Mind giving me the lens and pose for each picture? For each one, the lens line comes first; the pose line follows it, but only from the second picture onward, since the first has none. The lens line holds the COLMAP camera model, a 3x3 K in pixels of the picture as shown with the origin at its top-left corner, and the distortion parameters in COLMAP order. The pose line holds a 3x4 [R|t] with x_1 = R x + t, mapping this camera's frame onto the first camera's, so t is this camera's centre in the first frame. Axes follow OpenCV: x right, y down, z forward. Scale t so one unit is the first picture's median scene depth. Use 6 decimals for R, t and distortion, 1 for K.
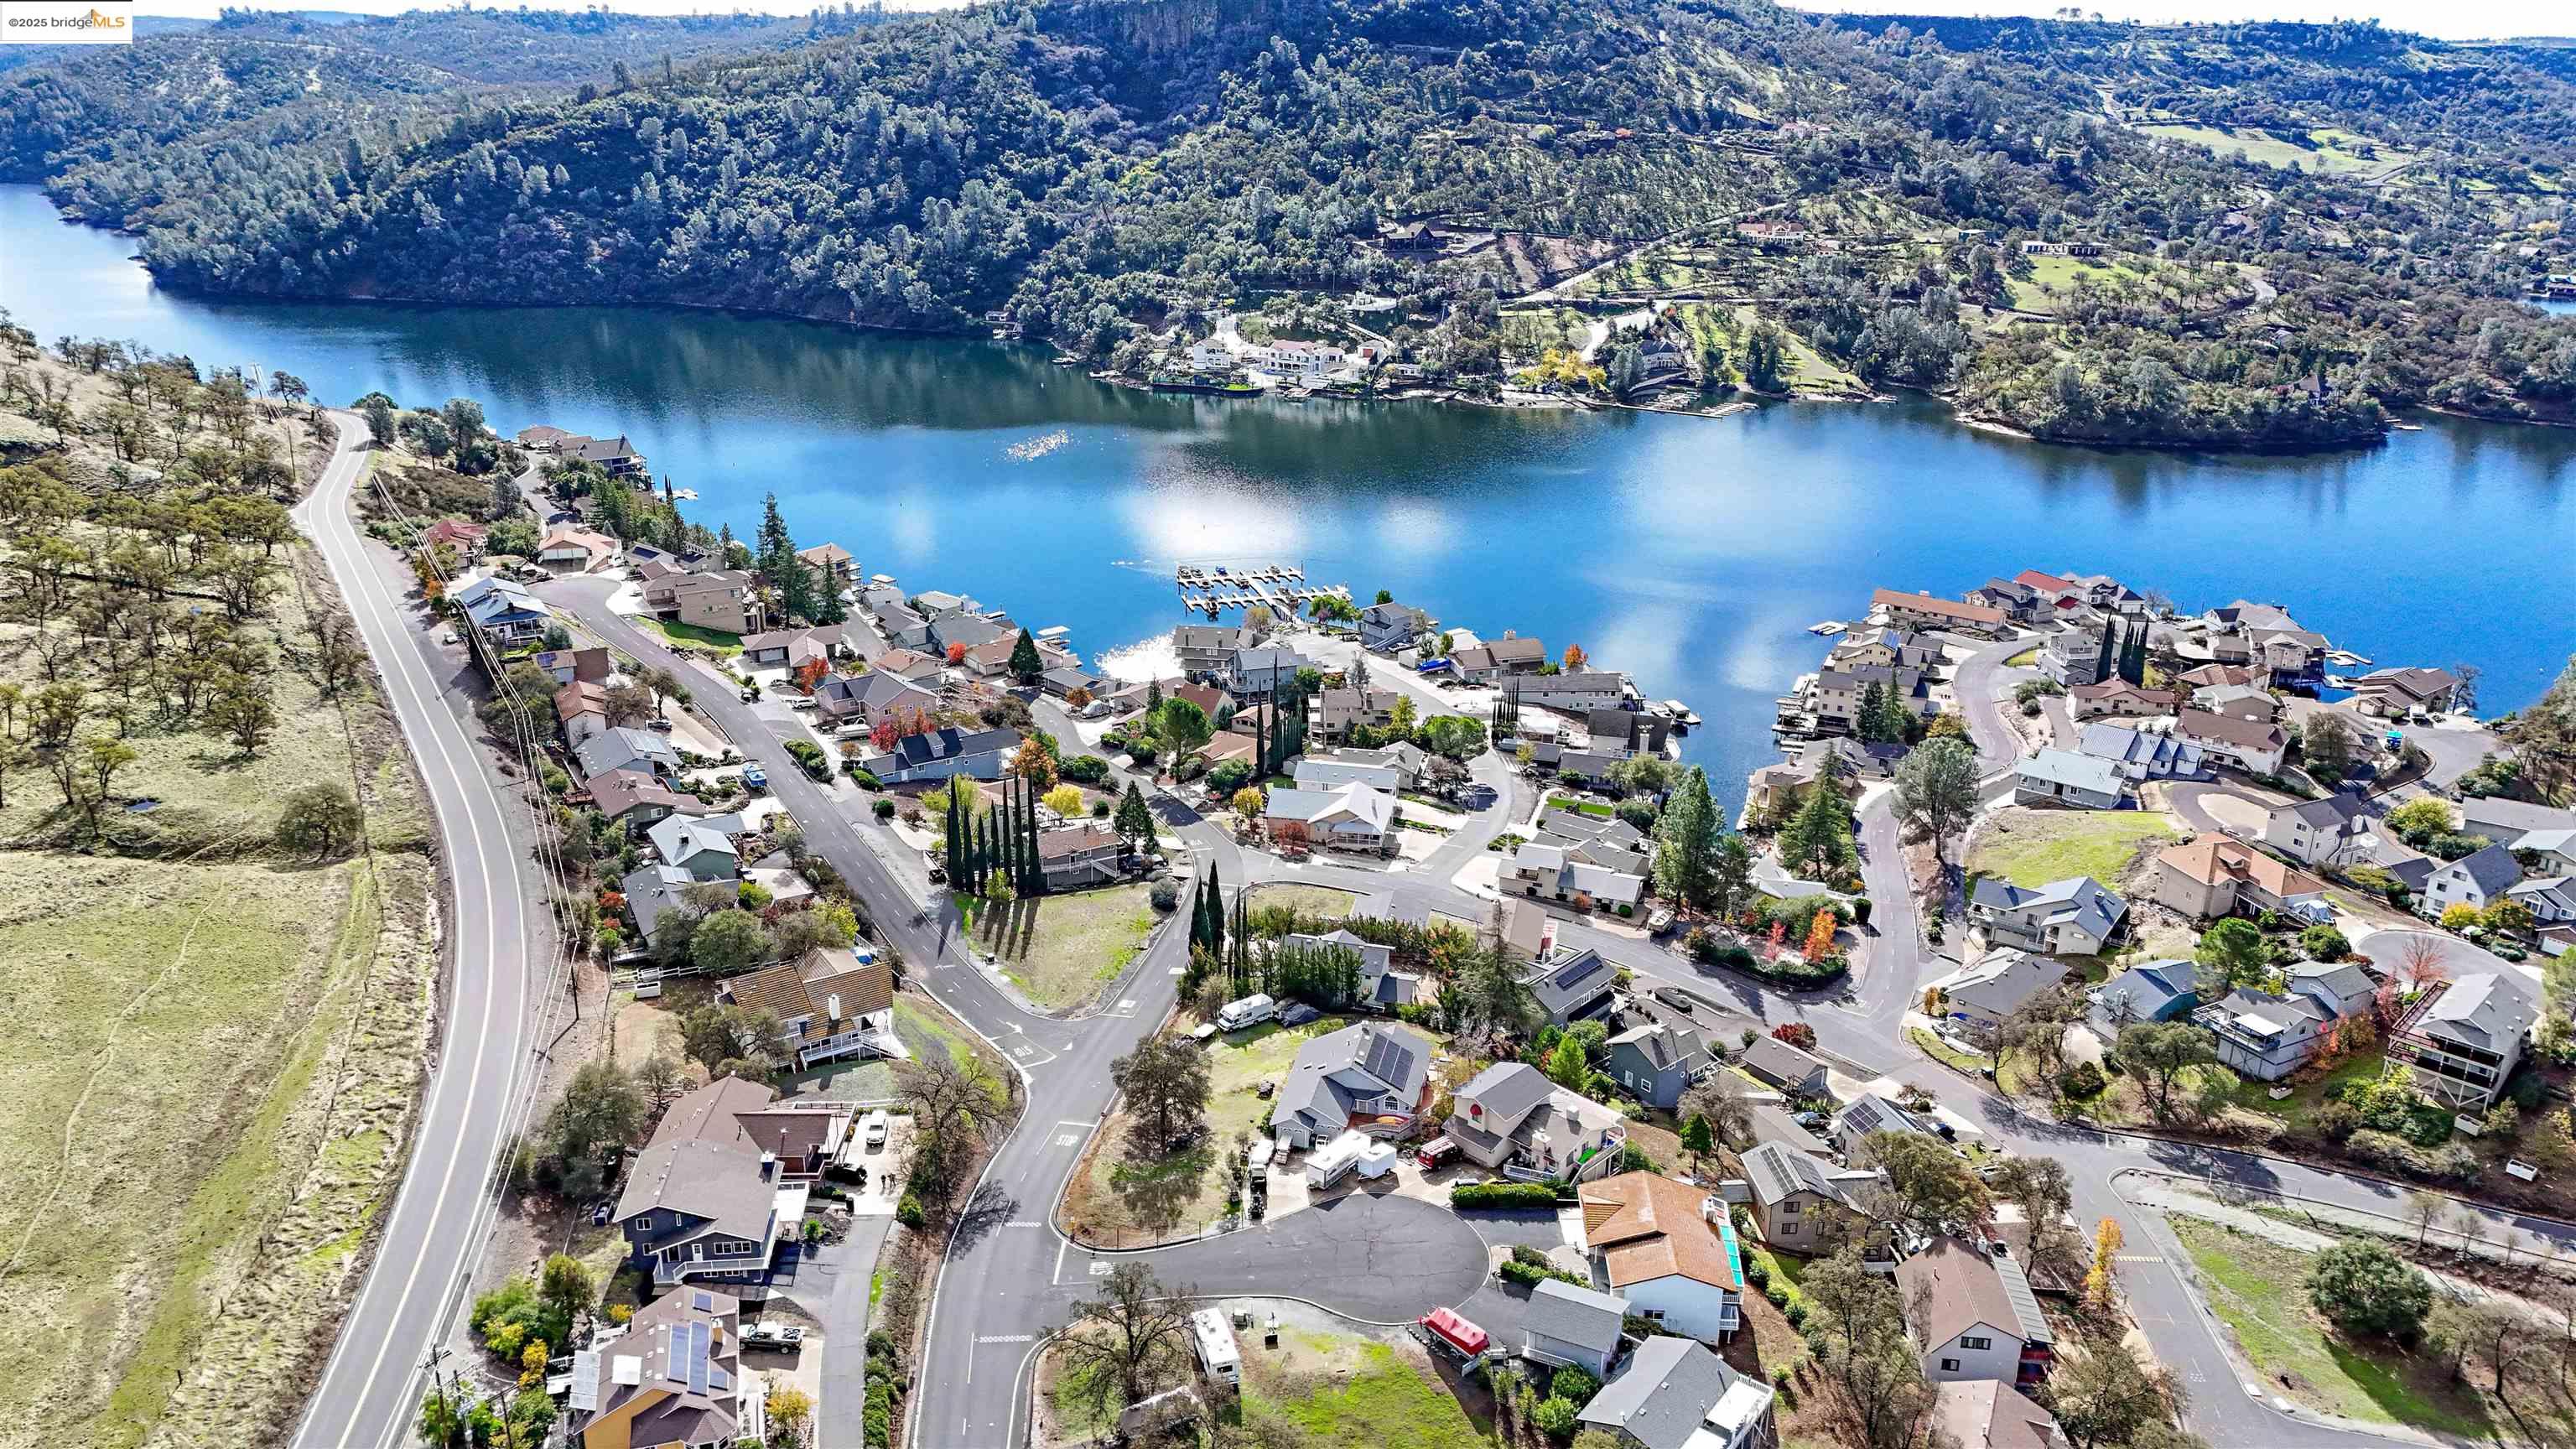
lens RADIAL K [[1869.6, 0, 1288.0], [0, 1869.6, 724.5], [0, 0, 1]] dist [0.071553, -0.064479]
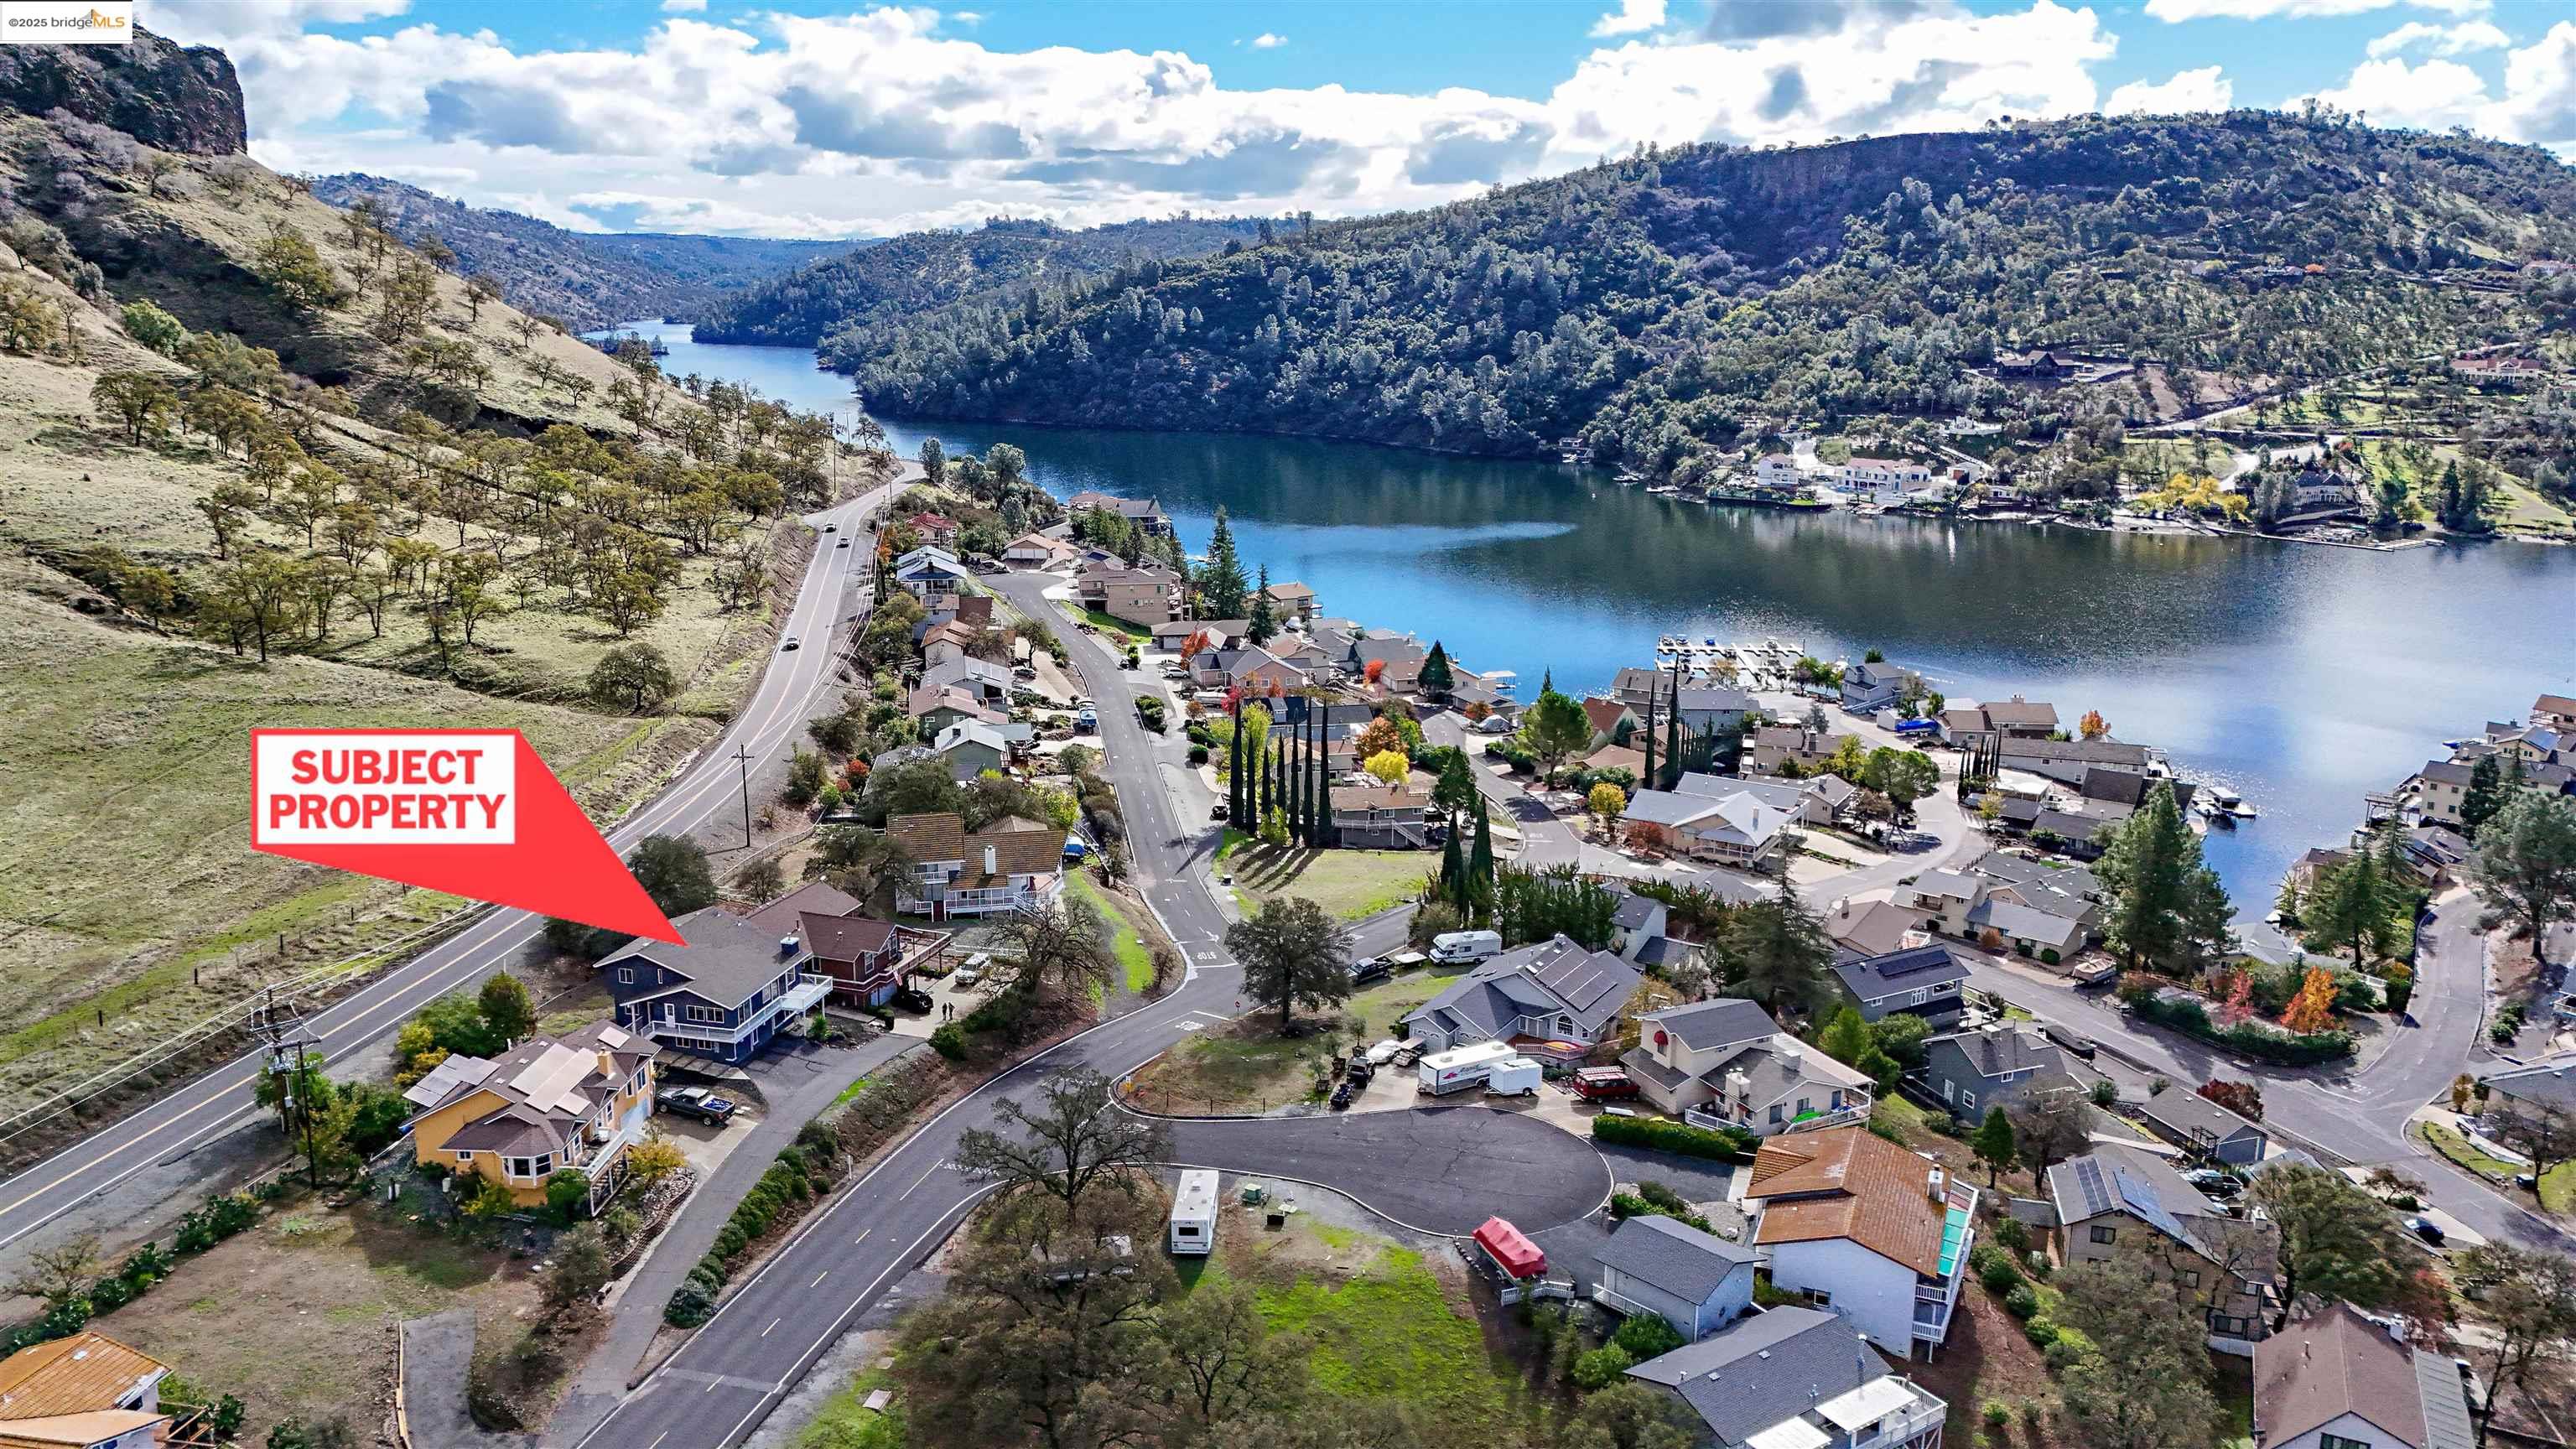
lens RADIAL K [[1869.6, 0, 1288.0], [0, 1869.6, 724.5], [0, 0, 1]] dist [0.071553, -0.064479]
pose [[0.941631, 0.075653, -0.328036, 0.093884], [-0.110005, 0.990078, -0.087437, 0.076895], [0.318166, 0.118419, 0.940610, 0.101185]]
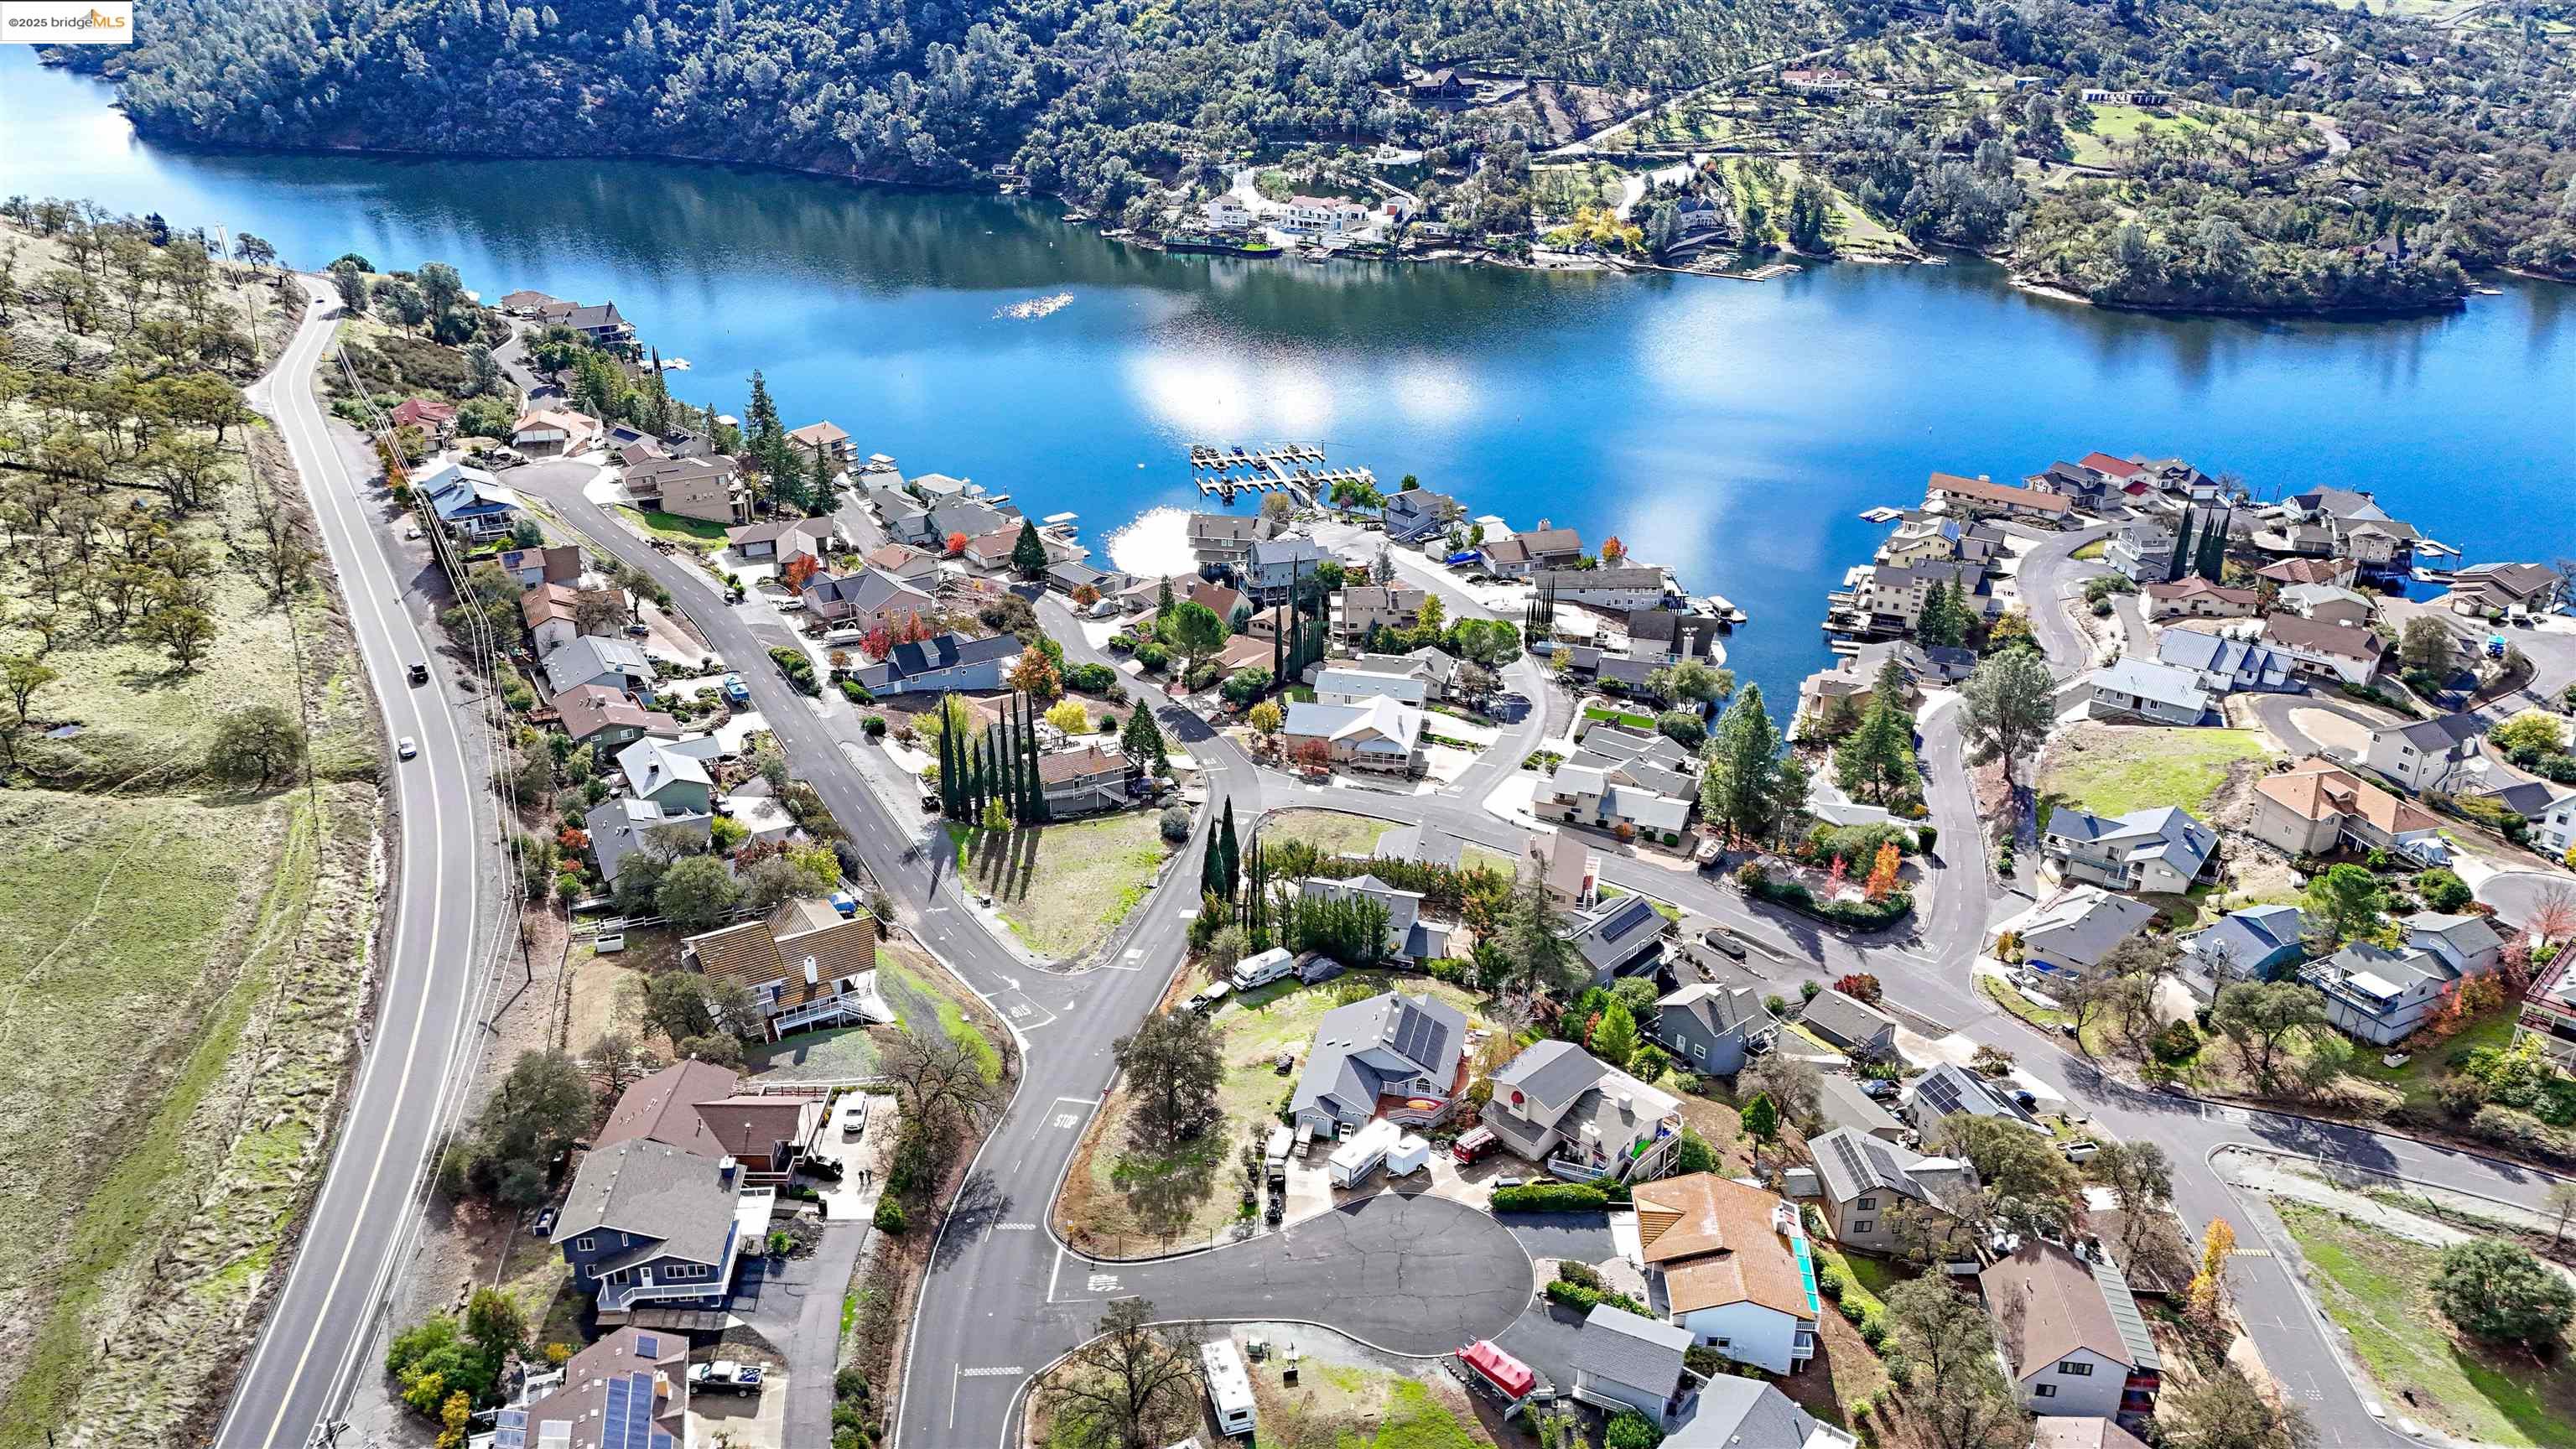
lens RADIAL K [[1869.6, 0, 1288.0], [0, 1869.6, 724.5], [0, 0, 1]] dist [0.071553, -0.064479]
pose [[0.999951, 0.003541, -0.009226, -0.001177], [-0.002835, 0.997149, 0.075405, -0.019266], [0.009467, -0.075375, 0.997110, 0.053627]]
